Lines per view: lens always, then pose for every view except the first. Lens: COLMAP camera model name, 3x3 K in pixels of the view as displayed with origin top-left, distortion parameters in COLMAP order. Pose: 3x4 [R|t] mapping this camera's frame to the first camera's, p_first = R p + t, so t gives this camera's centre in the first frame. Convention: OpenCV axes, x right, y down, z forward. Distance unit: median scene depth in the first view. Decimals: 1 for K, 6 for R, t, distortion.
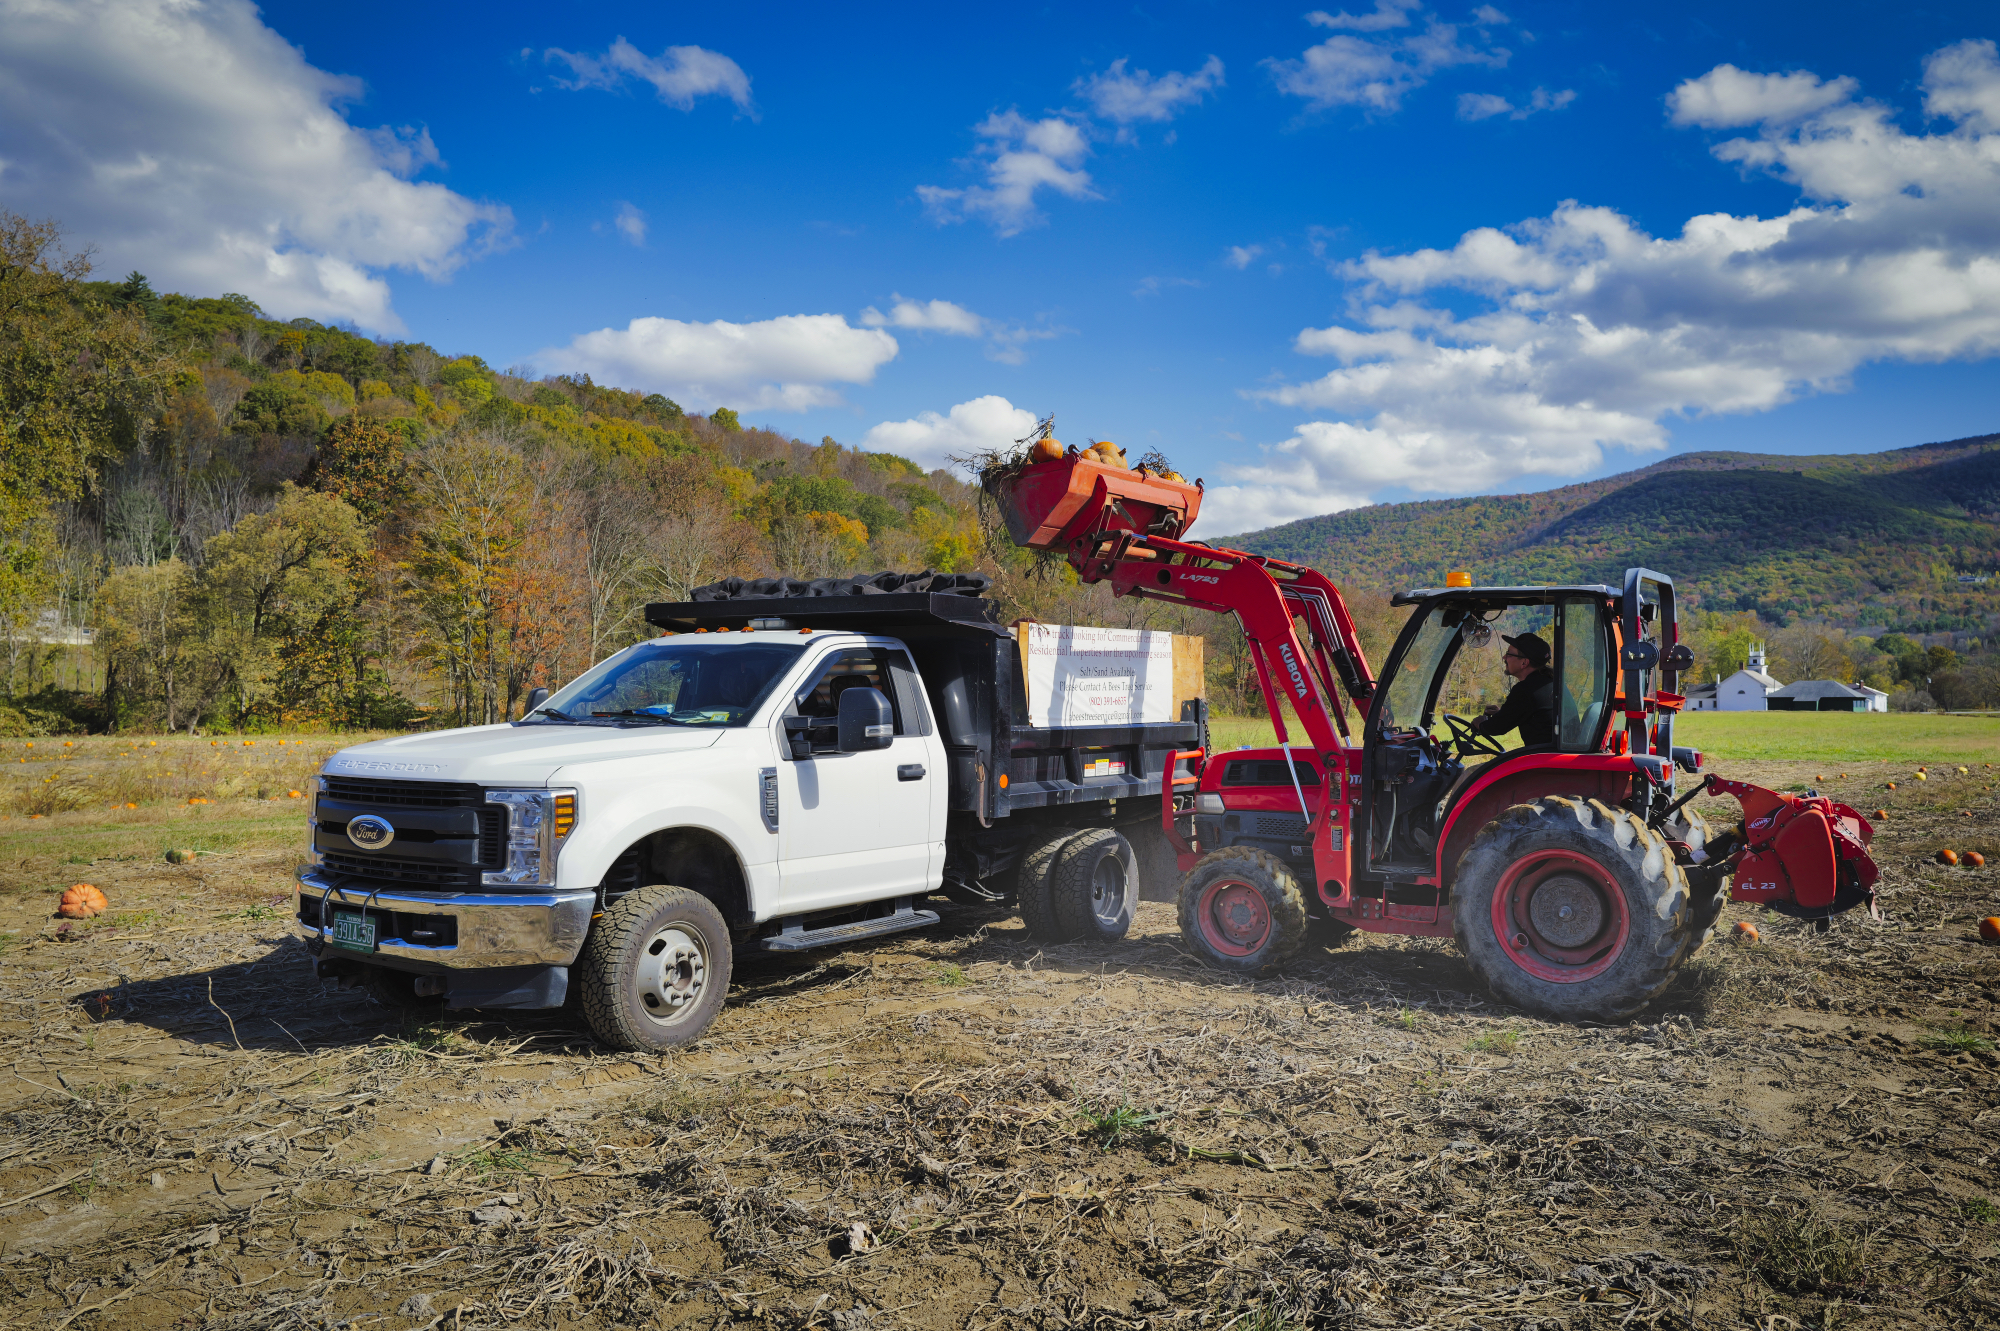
lens RADIAL K [[1581.2, 0, 1000.0], [0, 1581.2, 665.5], [0, 0, 1]] dist [-0.031189, 0.096806]
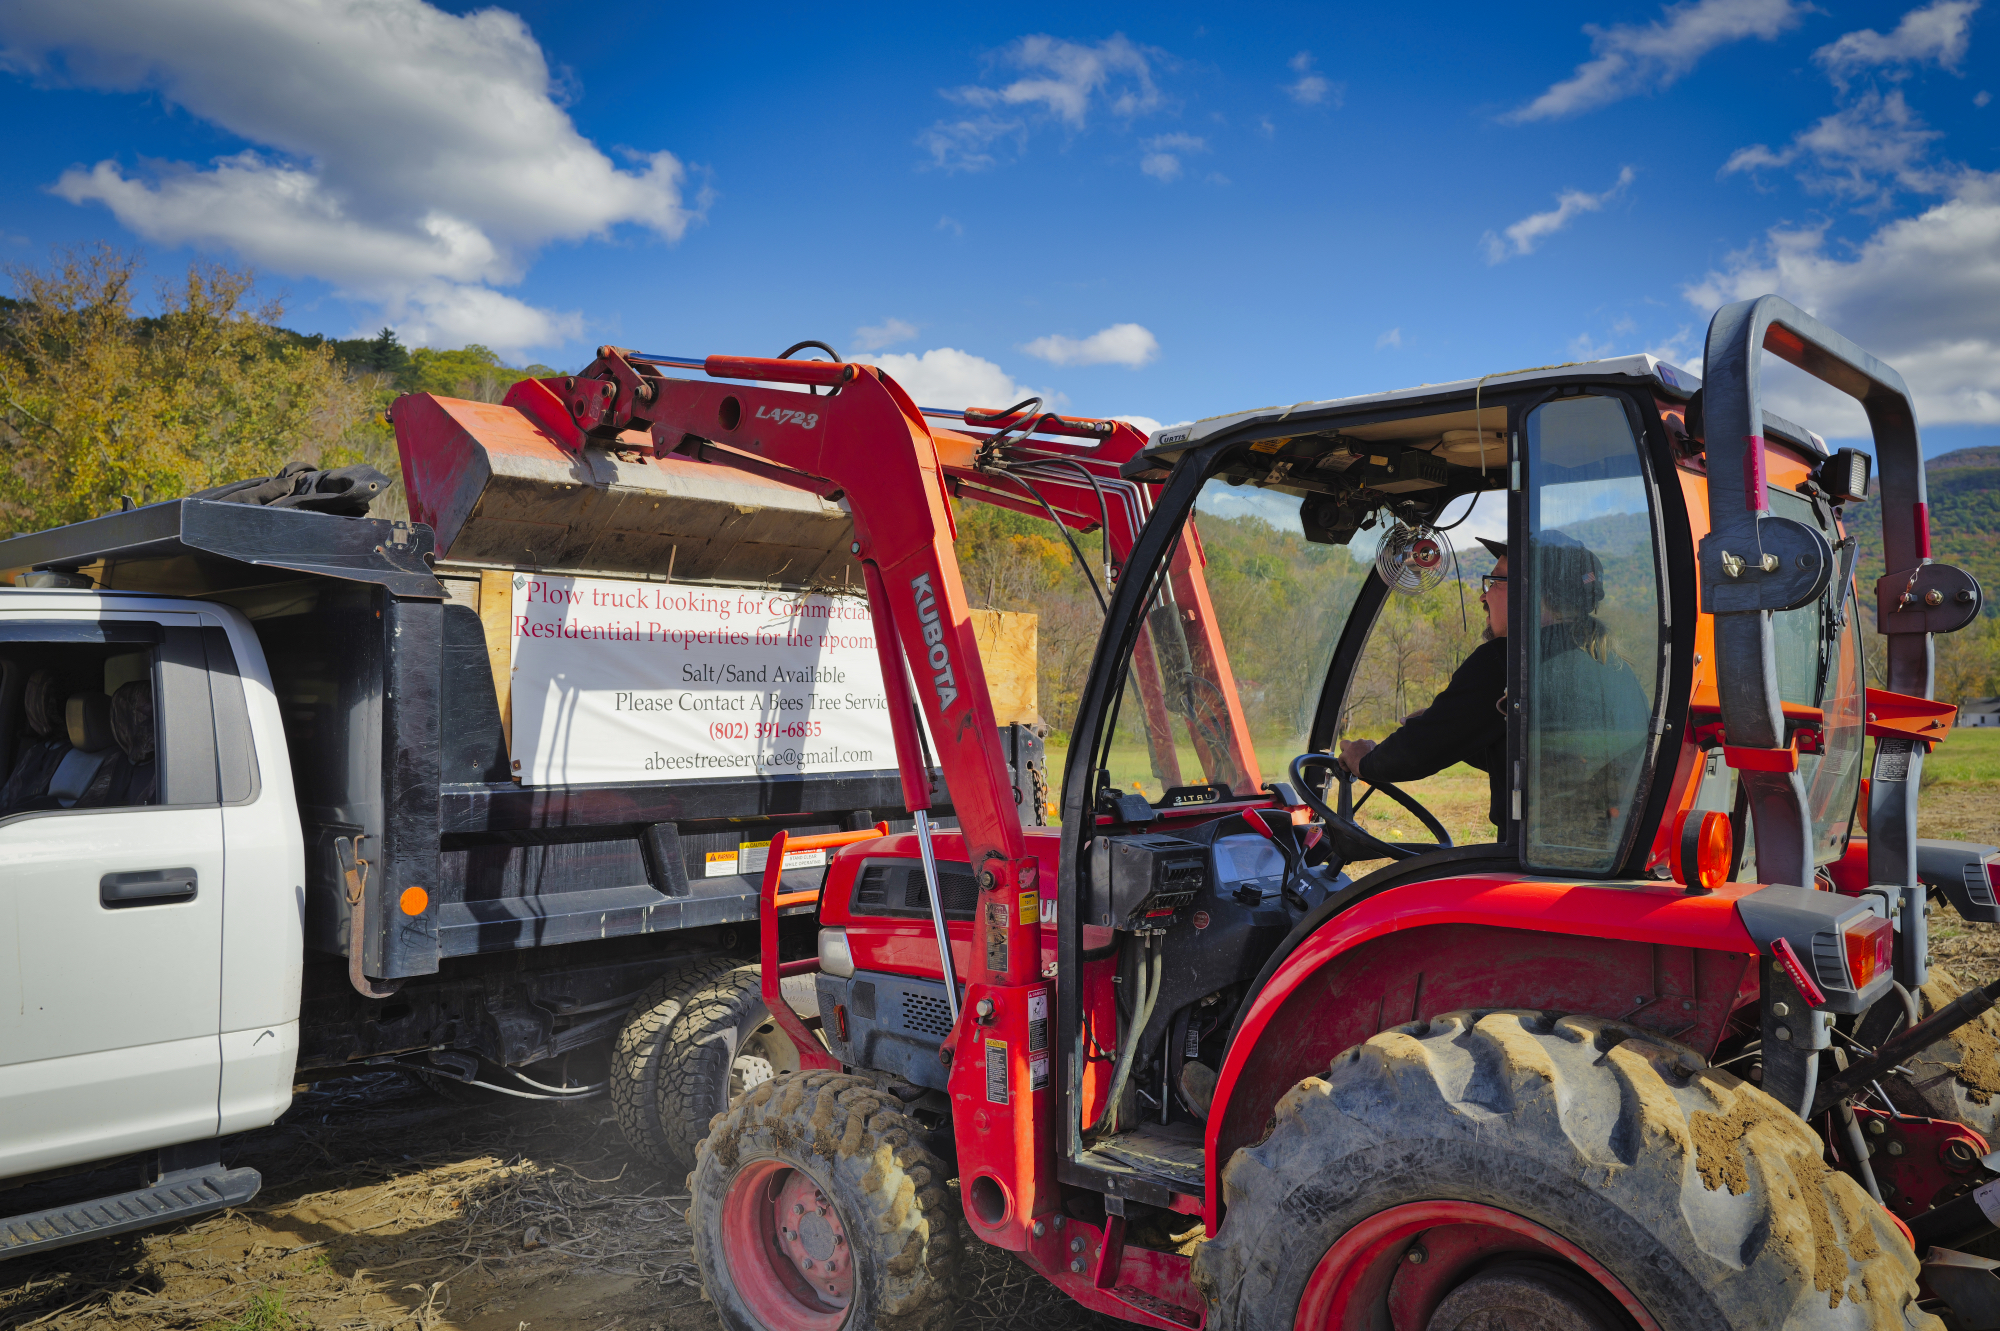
lens RADIAL K [[1581.2, 0, 1000.0], [0, 1581.2, 665.5], [0, 0, 1]] dist [-0.031189, 0.096806]
pose [[0.990598, -0.014756, -0.136005, 0.247394], [0.012712, 0.999793, -0.015883, 0.012923], [0.136211, 0.014005, 0.990581, 0.557812]]
